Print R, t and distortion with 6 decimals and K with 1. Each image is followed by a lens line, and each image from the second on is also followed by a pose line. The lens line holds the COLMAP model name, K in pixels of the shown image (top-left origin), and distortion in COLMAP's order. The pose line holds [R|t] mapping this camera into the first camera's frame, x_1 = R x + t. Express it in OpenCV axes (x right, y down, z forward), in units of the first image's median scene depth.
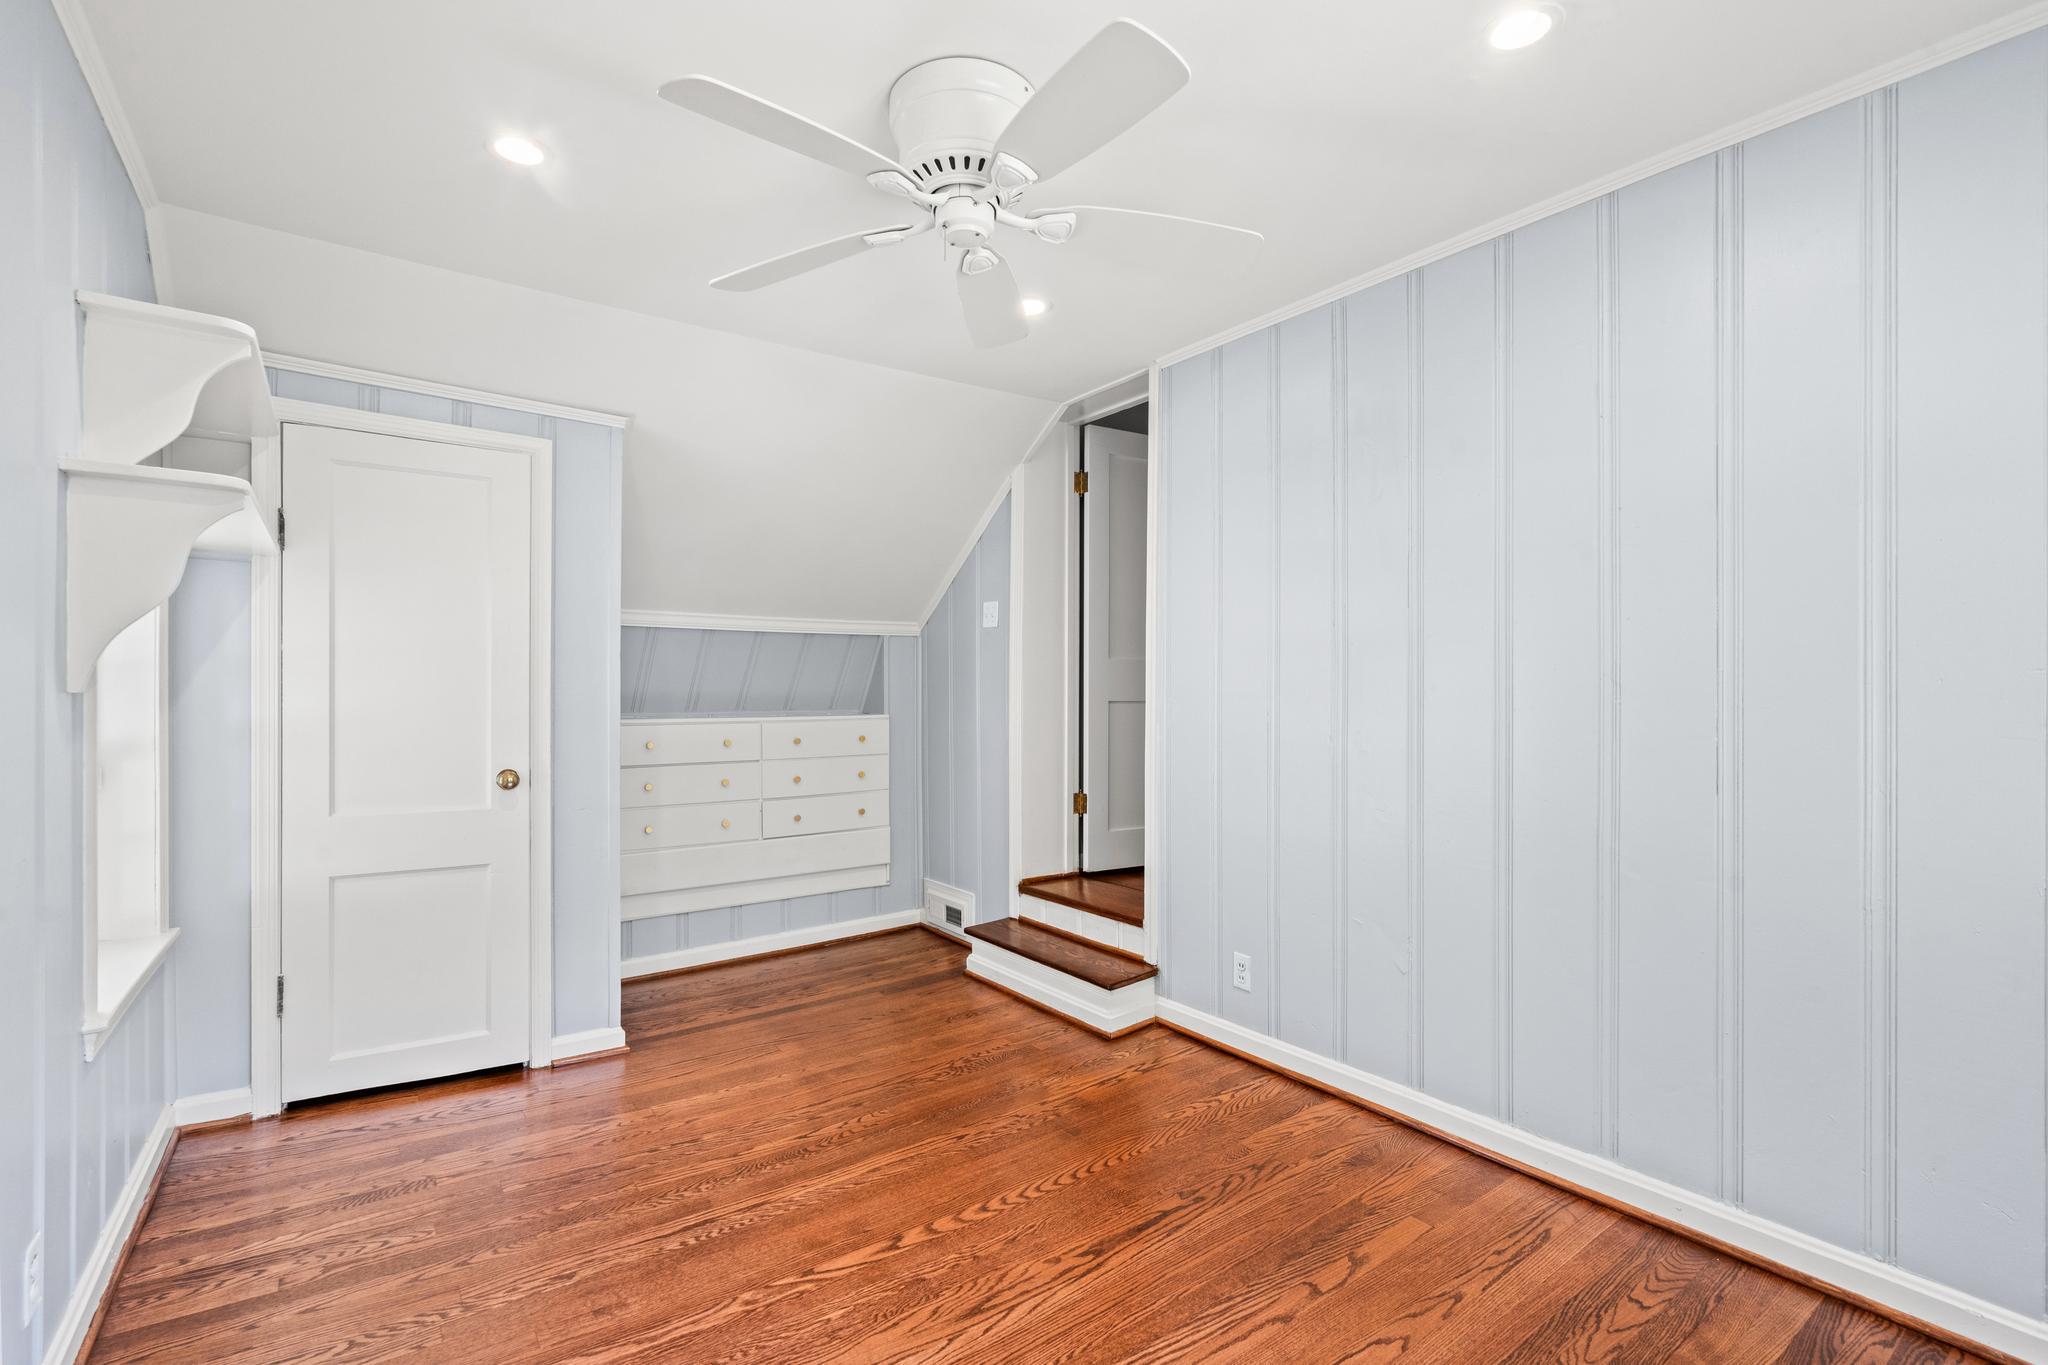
lens RADIAL K [[930.0, 0, 1005.4], [0, 930.0, 688.2], [0, 0, 1]] dist [-0.011462, 0.000532]
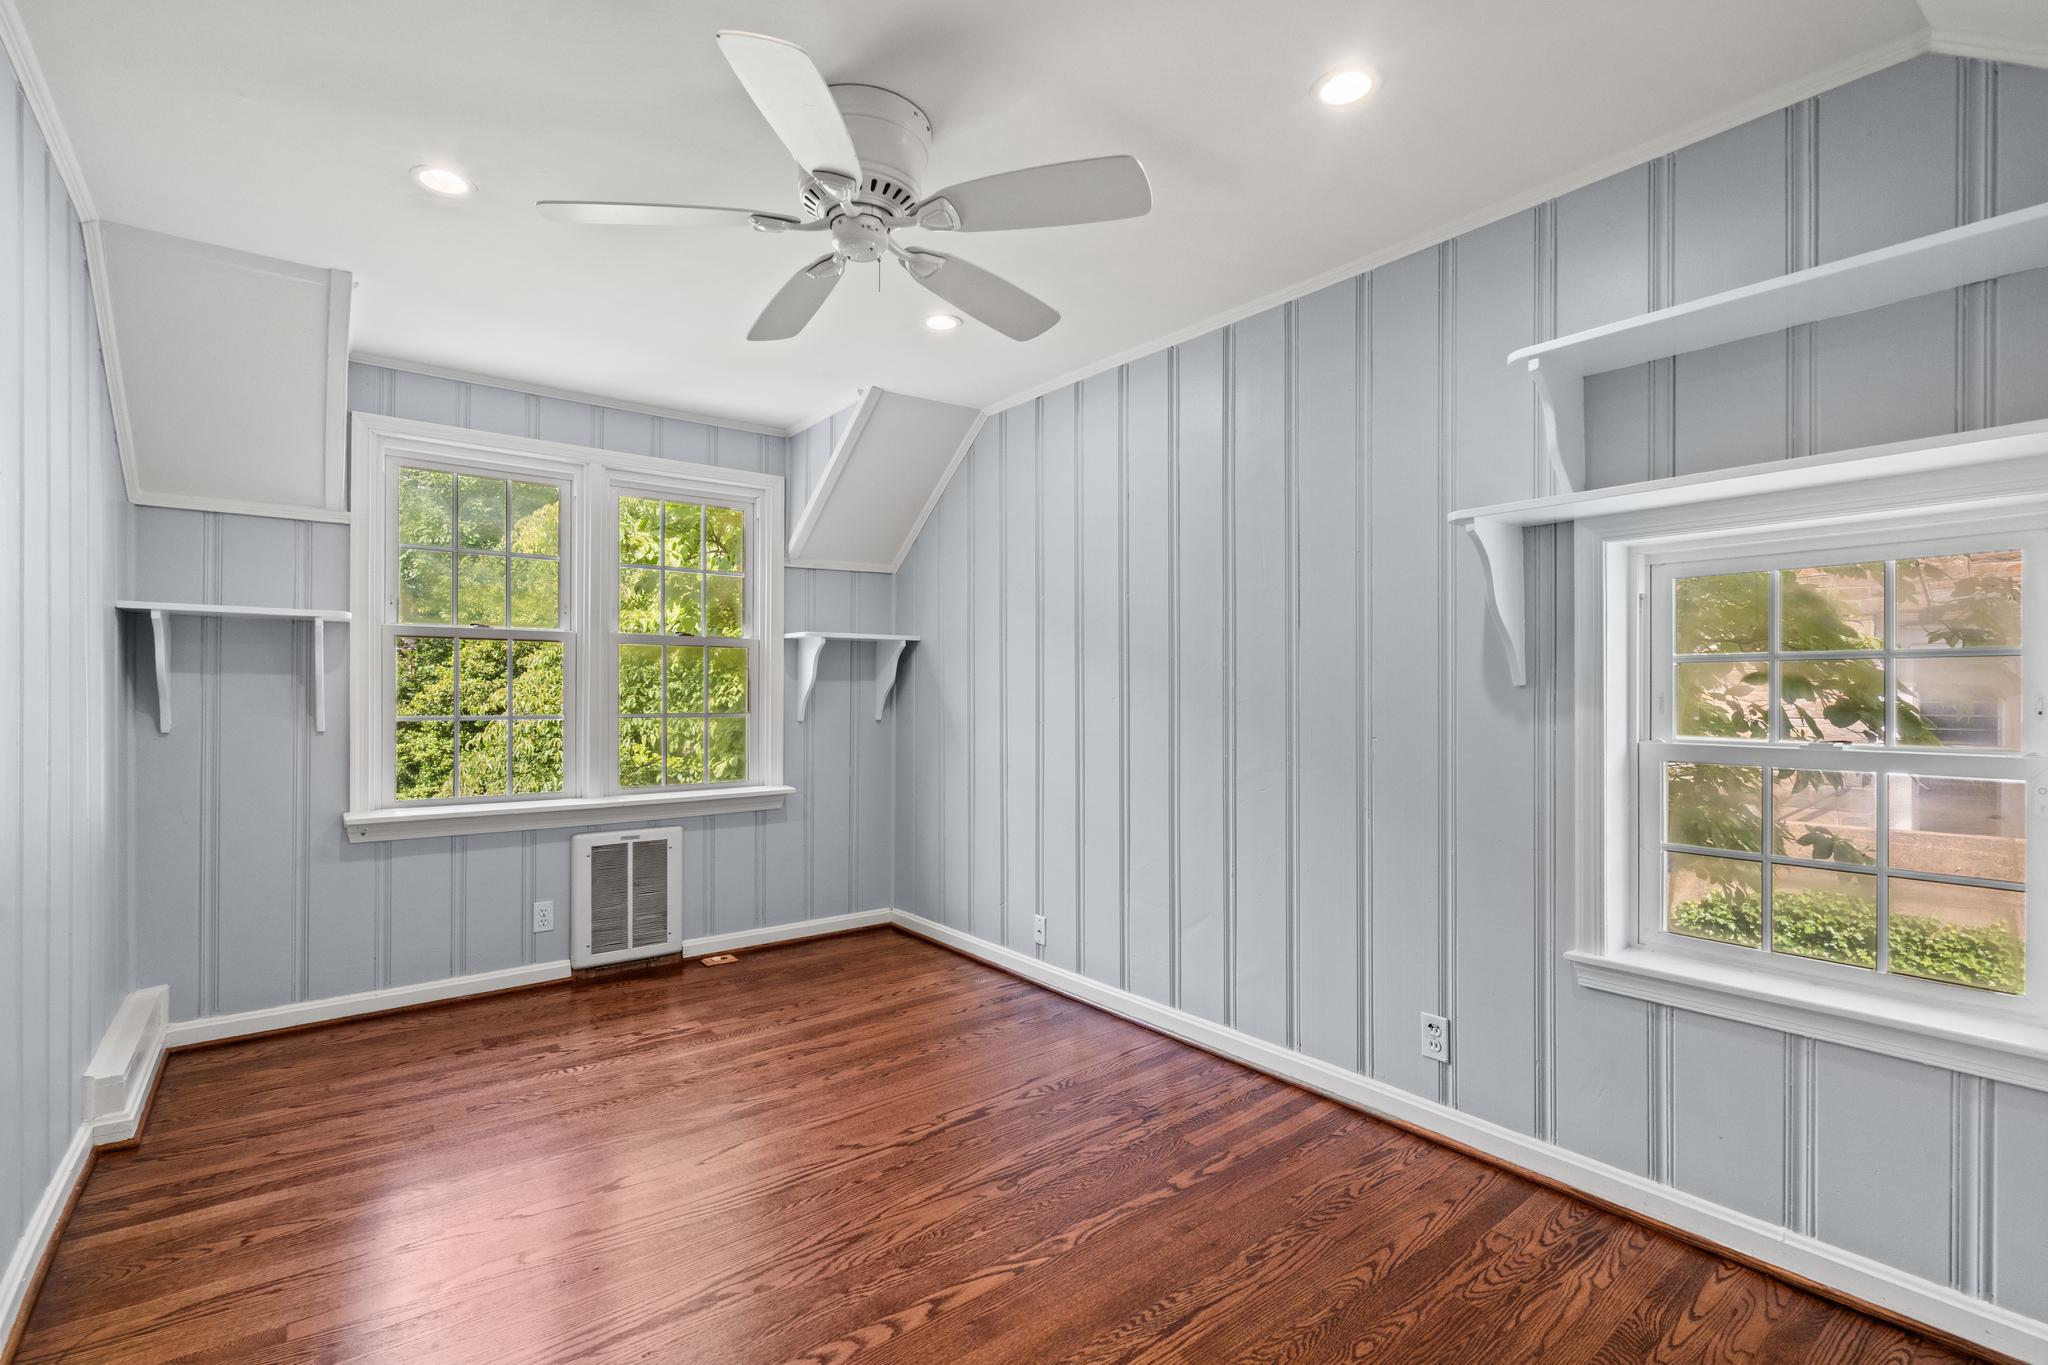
lens RADIAL K [[930.0, 0, 1005.4], [0, 930.0, 688.2], [0, 0, 1]] dist [-0.011462, 0.000532]
pose [[-0.999228, -0.002805, -0.039195, -0.158298], [-0.002604, 0.999983, -0.005183, 0.014397], [0.039209, -0.005077, -0.999218, 1.989361]]
